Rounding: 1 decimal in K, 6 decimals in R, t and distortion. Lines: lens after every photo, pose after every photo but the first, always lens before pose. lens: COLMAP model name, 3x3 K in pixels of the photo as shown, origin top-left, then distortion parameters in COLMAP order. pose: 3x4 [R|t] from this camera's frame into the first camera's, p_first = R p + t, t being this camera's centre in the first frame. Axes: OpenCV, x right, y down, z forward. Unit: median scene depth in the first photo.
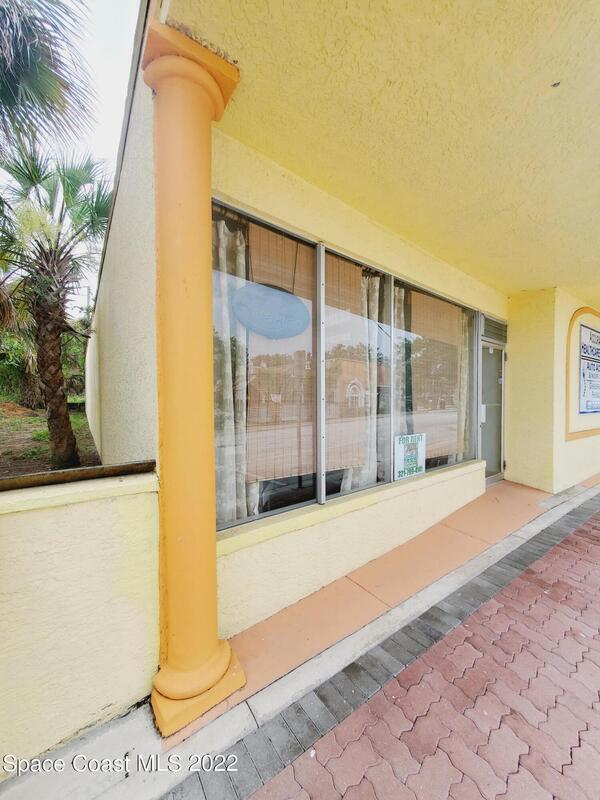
lens RADIAL K [[318.1, 0, 301.1], [0, 318.1, 403.0], [0, 0, 1]] dist [0.000325, -0.002102]
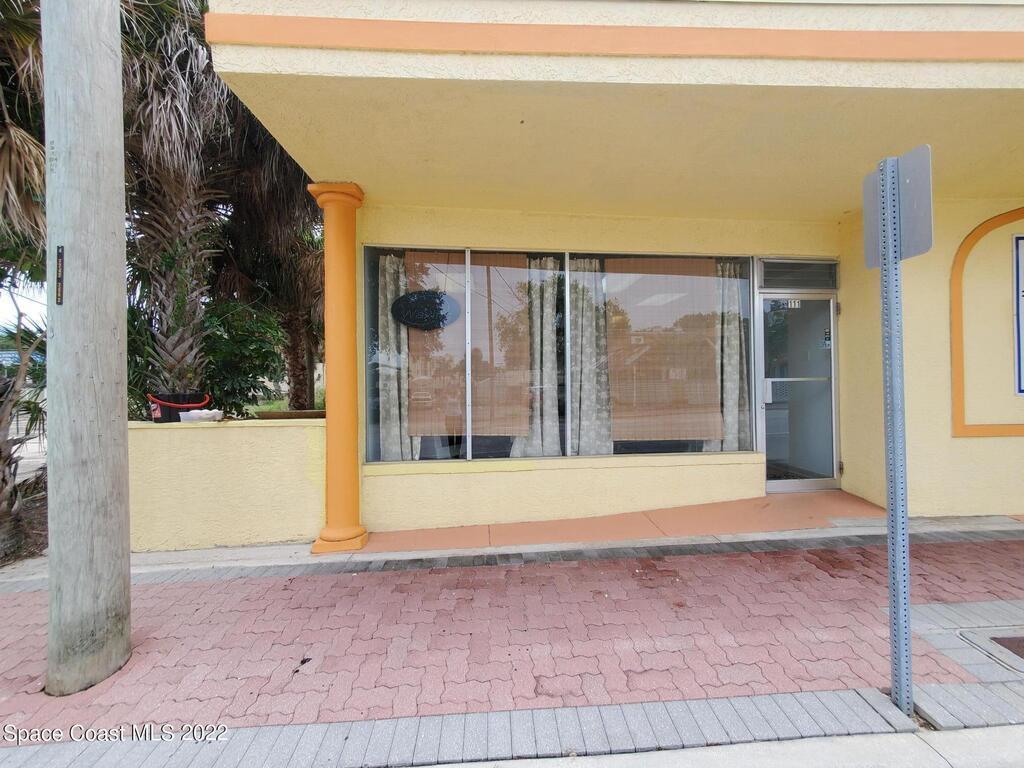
lens RADIAL K [[407.1, 0, 496.1], [0, 407.1, 370.3], [0, 0, 1]] dist [0.000325, -0.002102]
pose [[0.850973, -0.015644, -0.524976, 1.059861], [0.006668, 0.999798, -0.018985, -0.002043], [0.525167, 0.012655, 0.850905, -0.302449]]
